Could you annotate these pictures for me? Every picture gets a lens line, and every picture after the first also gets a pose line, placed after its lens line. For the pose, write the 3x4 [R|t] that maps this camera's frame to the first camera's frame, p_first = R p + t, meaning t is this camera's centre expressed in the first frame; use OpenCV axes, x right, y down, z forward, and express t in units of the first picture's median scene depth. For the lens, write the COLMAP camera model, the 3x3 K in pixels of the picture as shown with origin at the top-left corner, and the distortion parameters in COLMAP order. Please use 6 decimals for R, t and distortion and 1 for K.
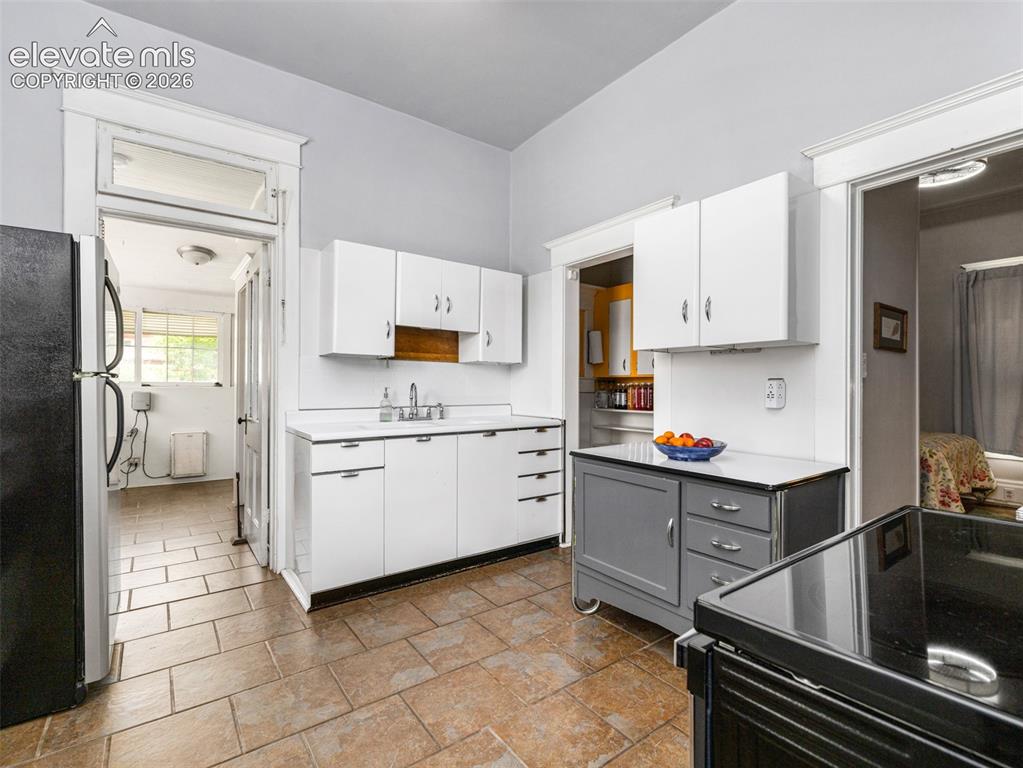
lens RADIAL K [[485.5, 0, 507.9], [0, 485.5, 386.7], [0, 0, 1]] dist [-0.002386, 0.000930]
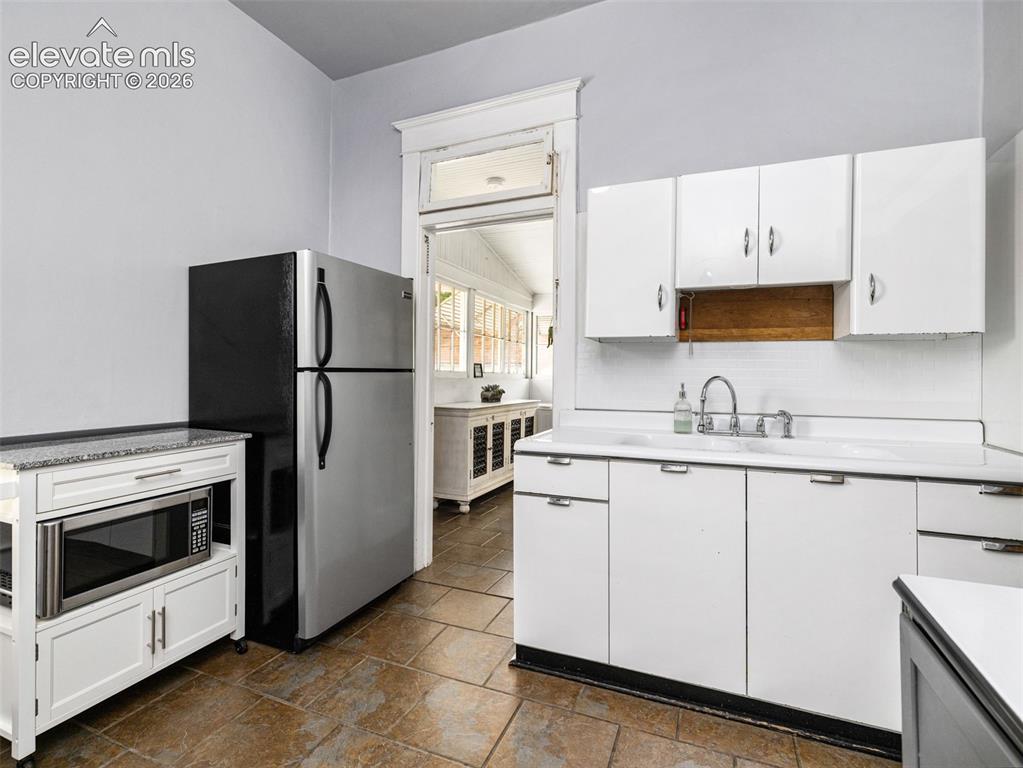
lens RADIAL K [[485.5, 0, 514.2], [0, 485.5, 377.4], [0, 0, 1]] dist [-0.002386, 0.000930]
pose [[0.521738, -0.002683, -0.853101, 0.216710], [-0.005104, 0.999967, -0.006267, -0.000933], [0.853090, 0.007624, 0.521708, 0.469376]]
